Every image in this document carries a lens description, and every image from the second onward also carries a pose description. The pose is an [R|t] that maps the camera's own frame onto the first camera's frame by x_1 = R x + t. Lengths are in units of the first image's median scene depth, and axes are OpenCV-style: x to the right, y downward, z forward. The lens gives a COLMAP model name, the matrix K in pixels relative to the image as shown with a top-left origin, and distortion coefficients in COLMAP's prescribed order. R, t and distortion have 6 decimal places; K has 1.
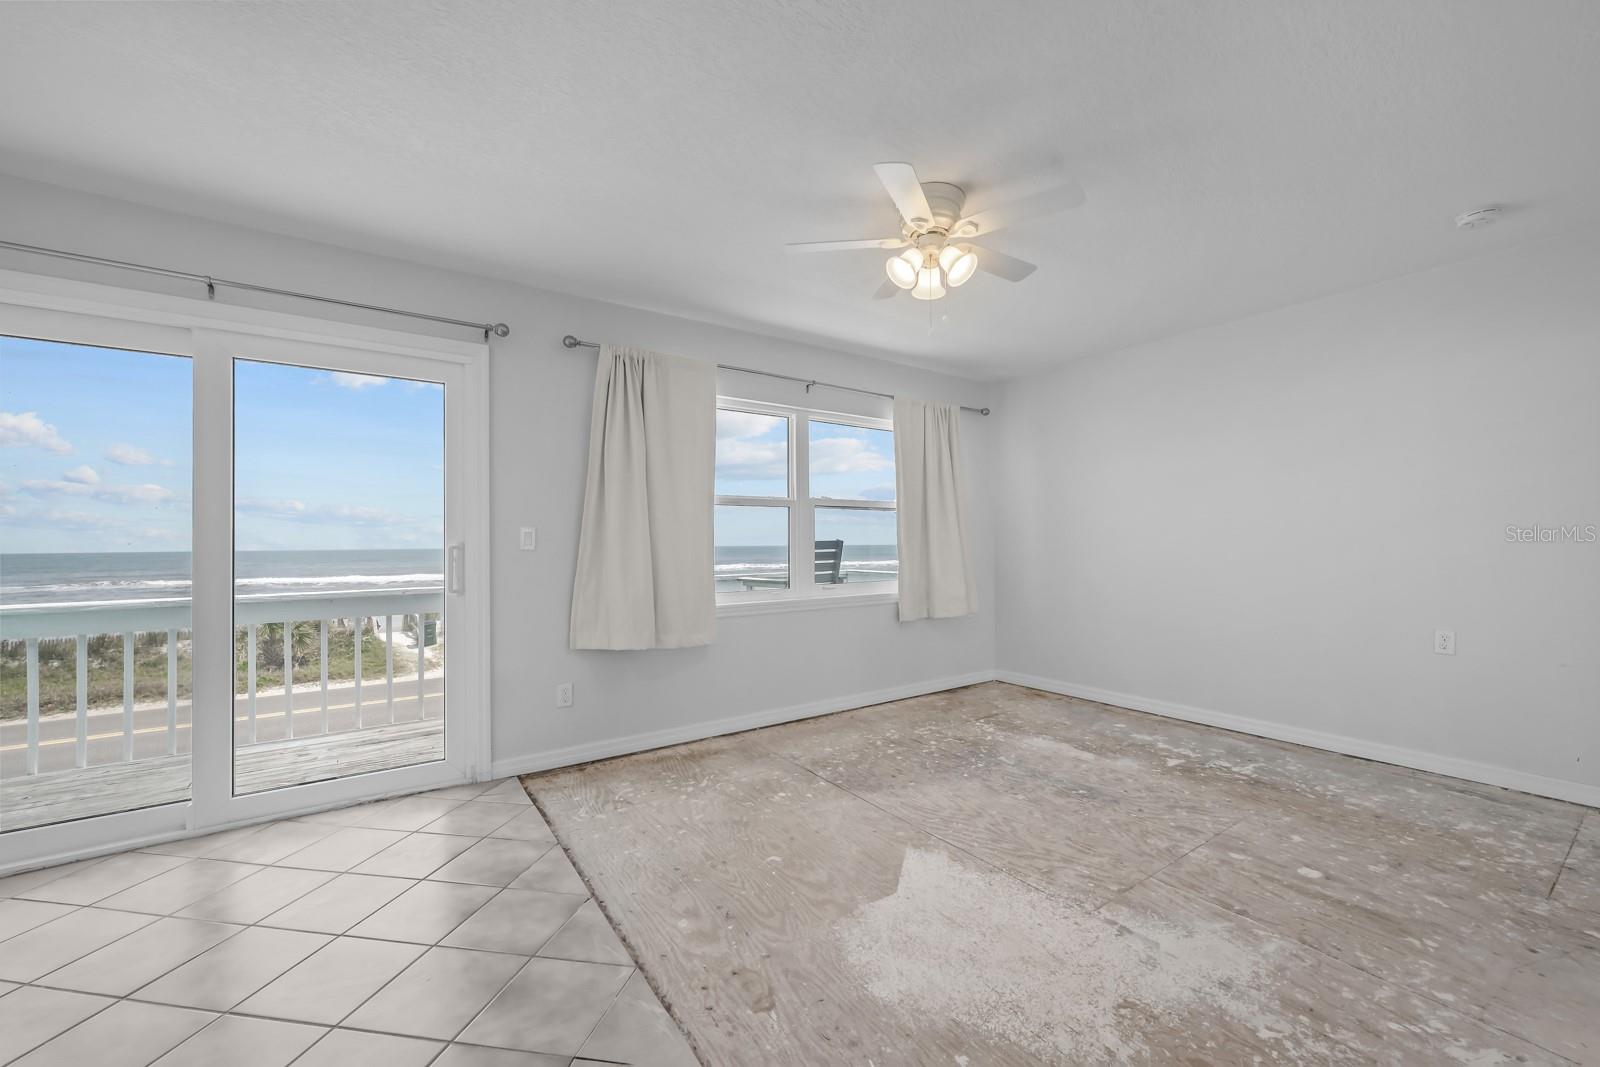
lens RADIAL K [[641.9, 0, 827.2], [0, 641.9, 540.9], [0, 0, 1]] dist [-0.005850, 0.001467]
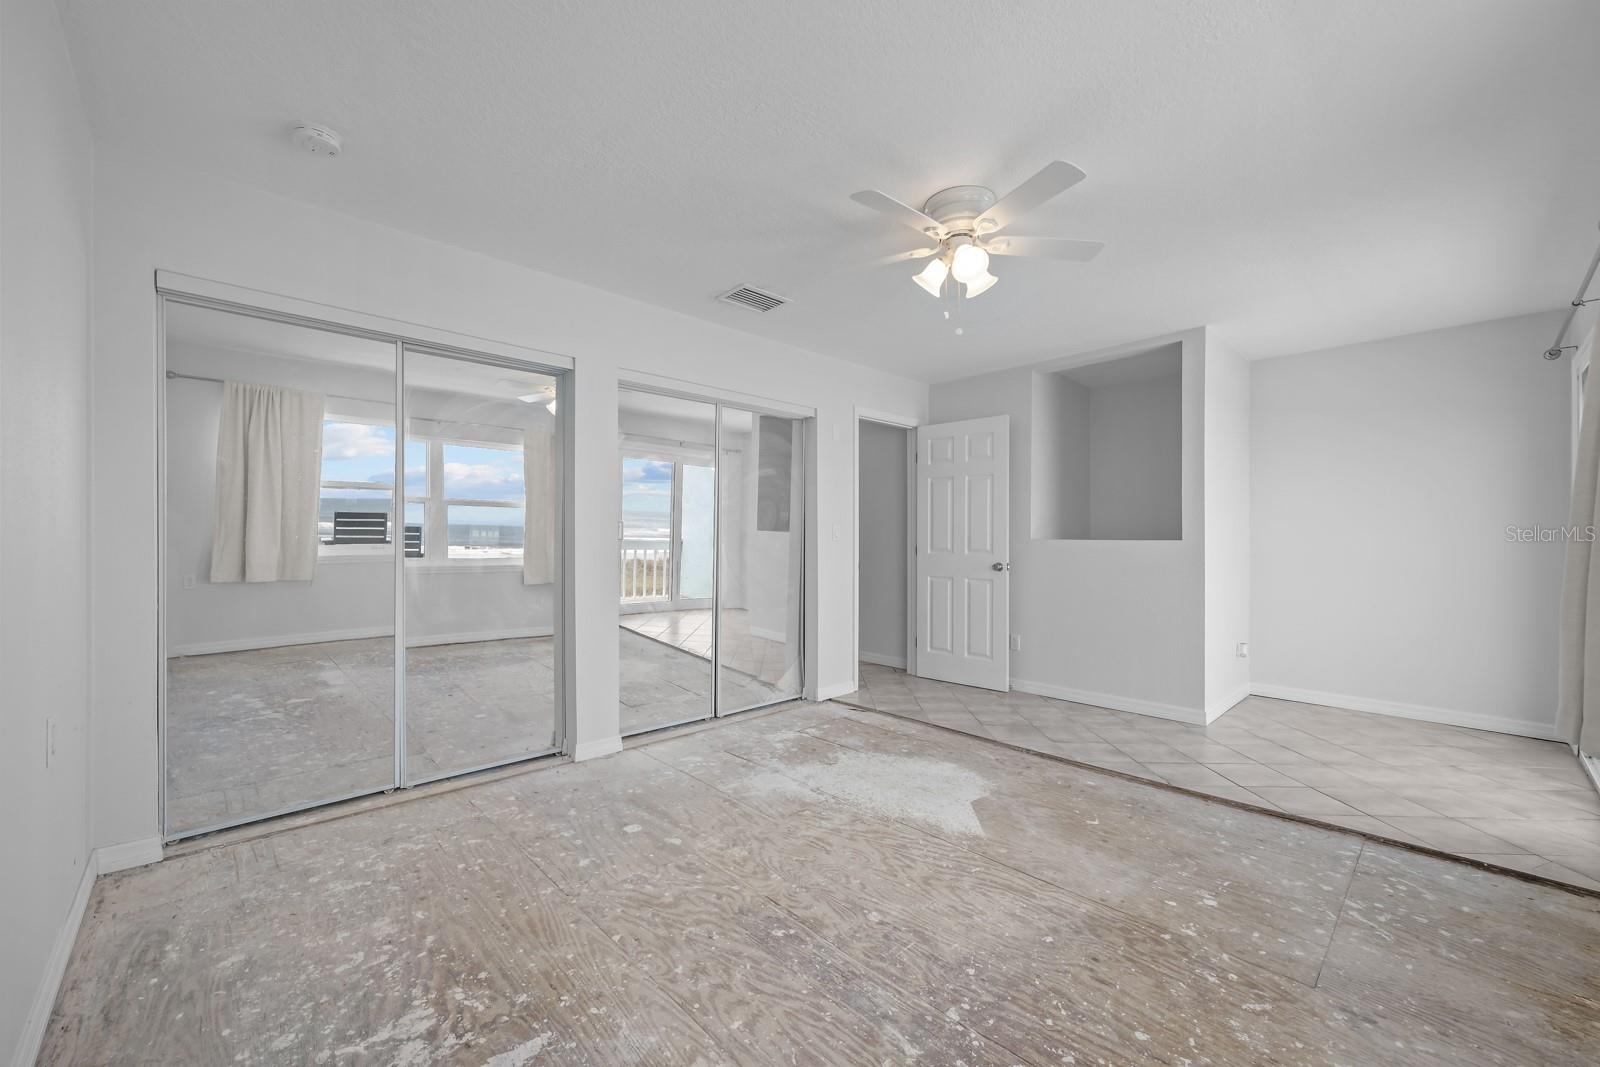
lens RADIAL K [[641.9, 0, 787.0], [0, 641.9, 536.9], [0, 0, 1]] dist [-0.005850, 0.001467]
pose [[-0.991096, 0.004003, -0.133093, 0.488674], [0.005206, 0.999949, -0.008698, 0.006160], [0.133051, -0.009313, -0.991065, 1.685823]]
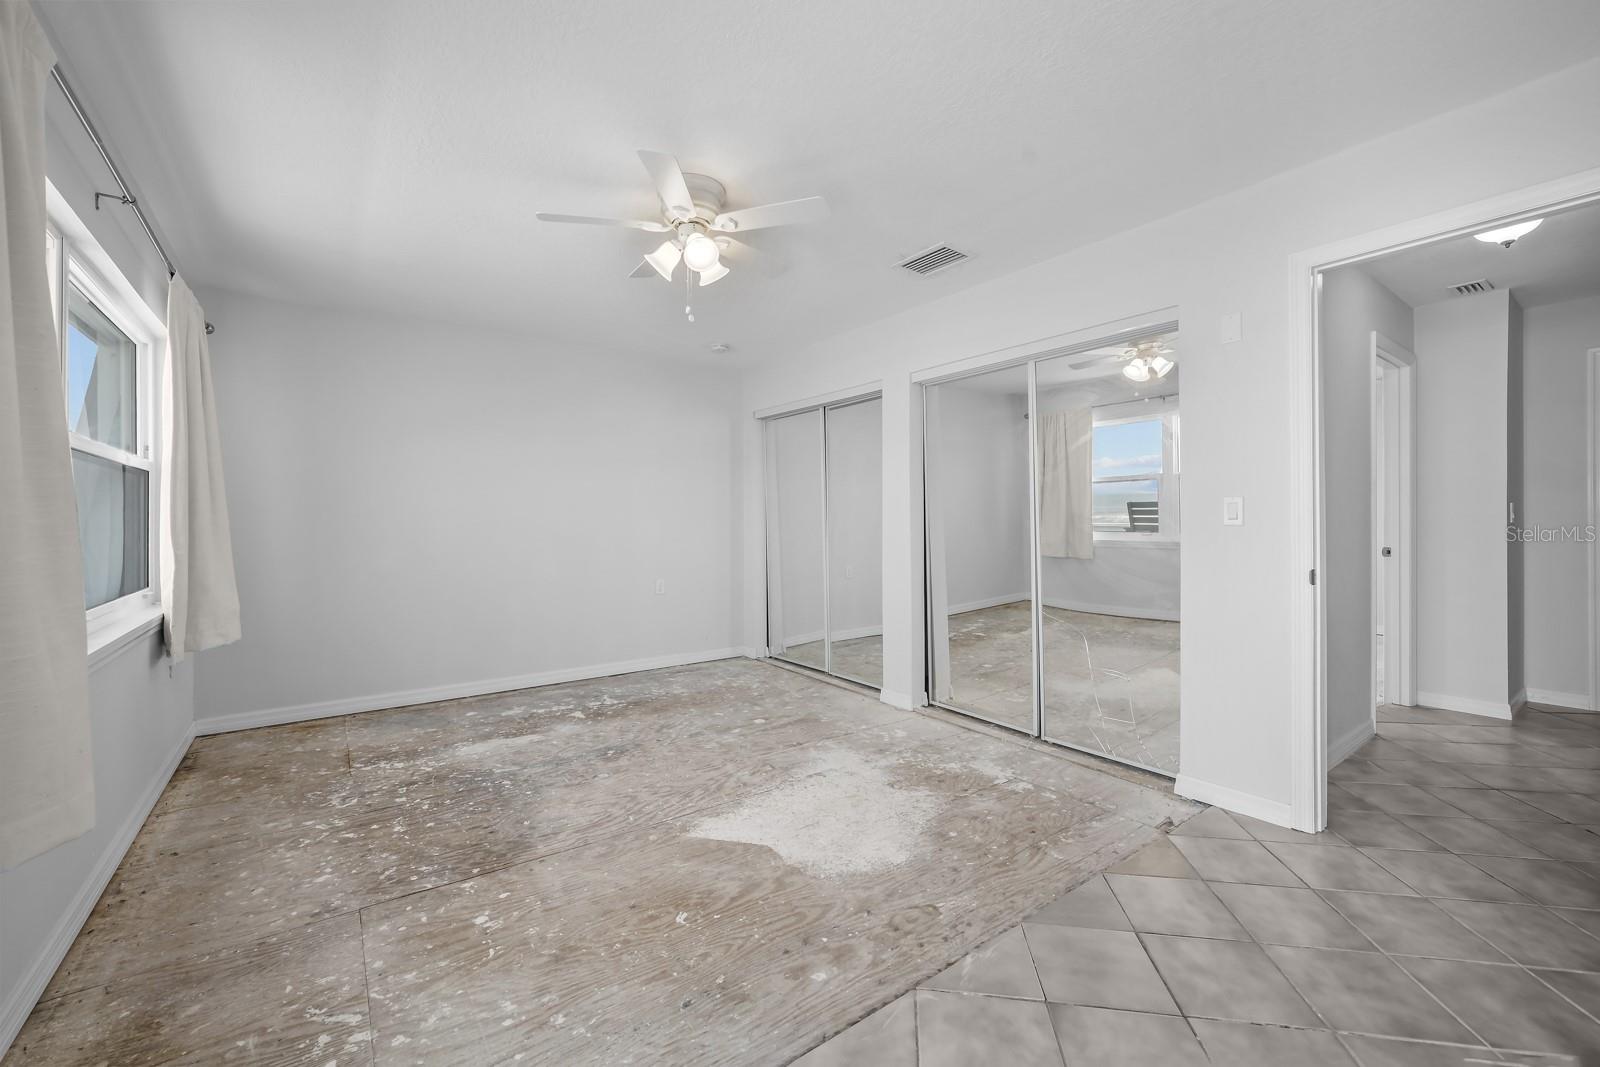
lens RADIAL K [[641.9, 0, 789.9], [0, 641.9, 526.6], [0, 0, 1]] dist [-0.005850, 0.001467]
pose [[-0.006565, -0.000409, 0.999978, -0.745190], [-0.002520, 0.999997, 0.000393, -0.002824], [-0.999975, -0.002518, -0.006566, 0.719855]]
